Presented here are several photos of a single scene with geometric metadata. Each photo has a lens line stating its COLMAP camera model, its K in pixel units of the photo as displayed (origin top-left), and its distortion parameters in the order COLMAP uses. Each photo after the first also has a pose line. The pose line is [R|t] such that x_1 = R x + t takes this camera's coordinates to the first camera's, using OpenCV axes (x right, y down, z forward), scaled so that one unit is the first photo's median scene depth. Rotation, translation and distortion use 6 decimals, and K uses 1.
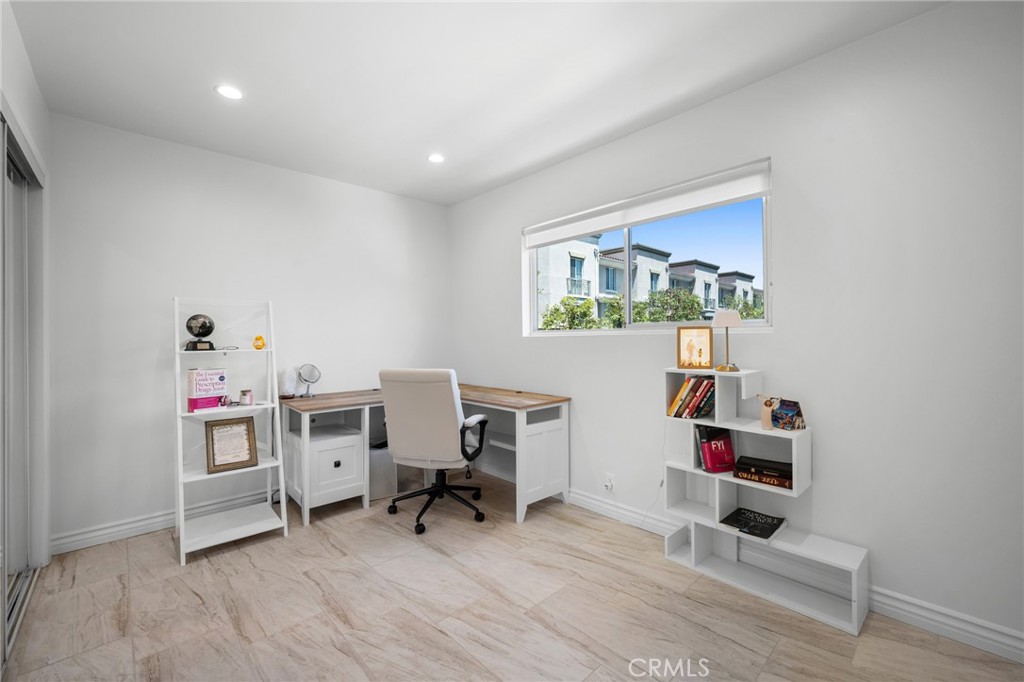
lens RADIAL K [[429.9, 0, 503.3], [0, 429.9, 340.4], [0, 0, 1]] dist [-0.000675, 0.000004]
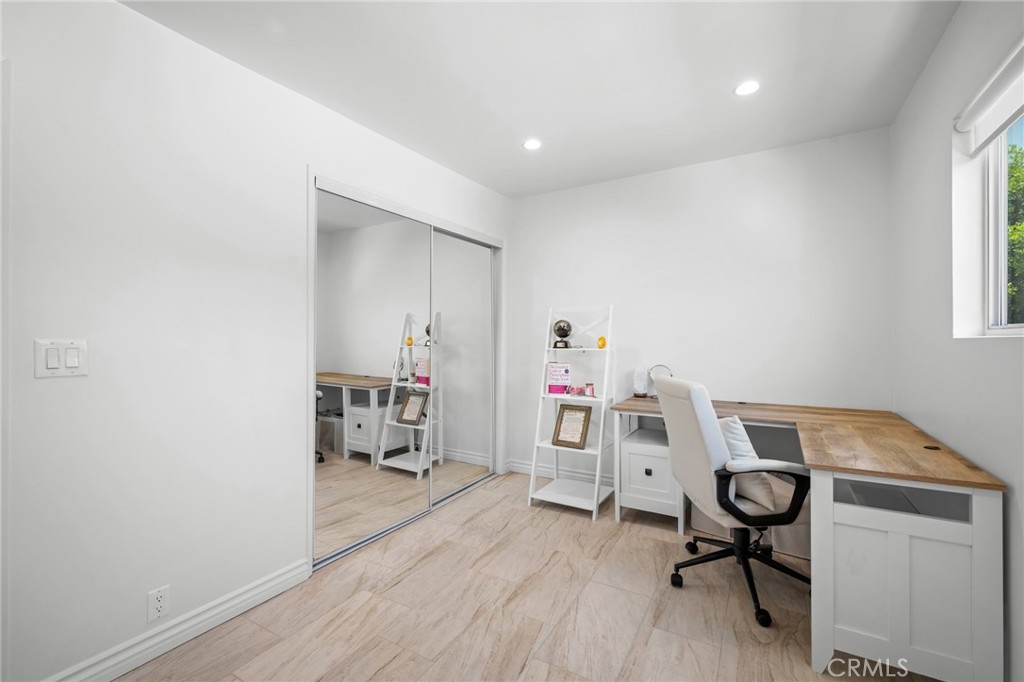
lens RADIAL K [[429.9, 0, 505.7], [0, 429.9, 338.9], [0, 0, 1]] dist [-0.000675, 0.000004]
pose [[0.297184, 0.007411, -0.954792, 0.480260], [-0.004600, 0.999969, 0.006330, -0.011702], [0.954809, 0.002511, 0.297209, 0.473678]]
